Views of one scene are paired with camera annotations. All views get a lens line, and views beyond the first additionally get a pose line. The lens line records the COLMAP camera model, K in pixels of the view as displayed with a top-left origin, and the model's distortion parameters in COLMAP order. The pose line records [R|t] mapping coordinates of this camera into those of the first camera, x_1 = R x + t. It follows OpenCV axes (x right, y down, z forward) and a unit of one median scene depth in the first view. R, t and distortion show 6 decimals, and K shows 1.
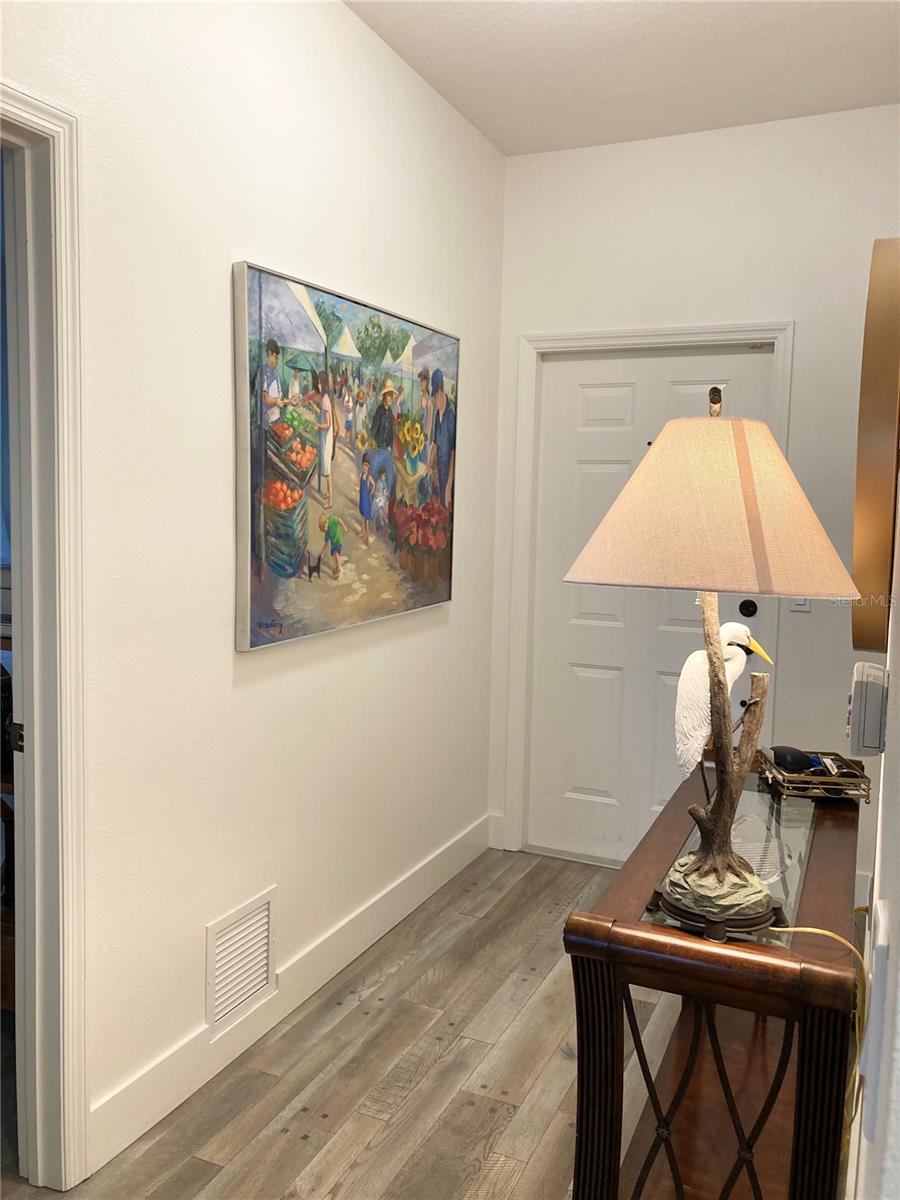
lens RADIAL K [[971.6, 0, 451.2], [0, 971.6, 595.1], [0, 0, 1]] dist [-0.024907, 0.031725]
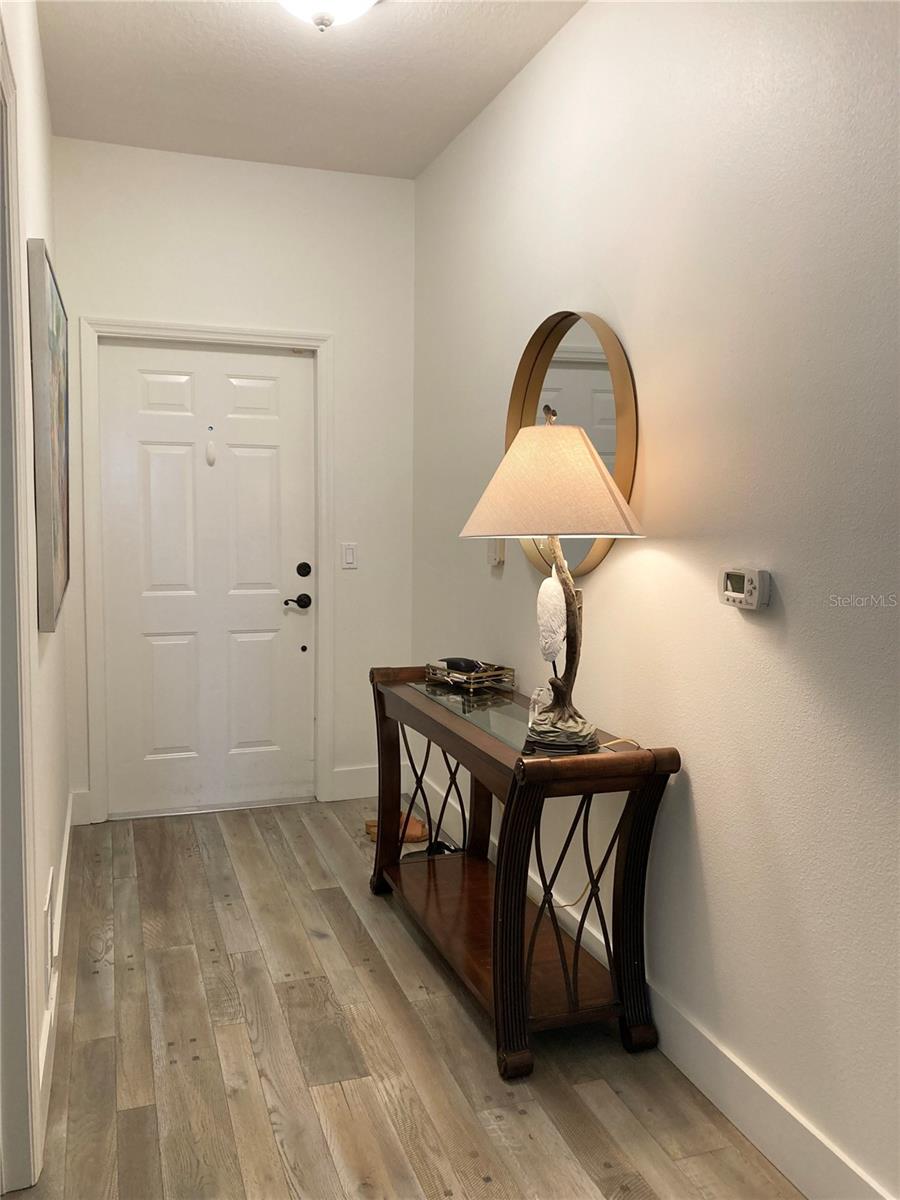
lens RADIAL K [[971.6, 0, 453.2], [0, 971.6, 600.4], [0, 0, 1]] dist [-0.024907, 0.031725]
pose [[0.724663, -0.081302, 0.684290, -0.553040], [0.064590, 0.996658, 0.050014, 0.004337], [-0.686069, 0.007955, 0.727493, -0.005266]]
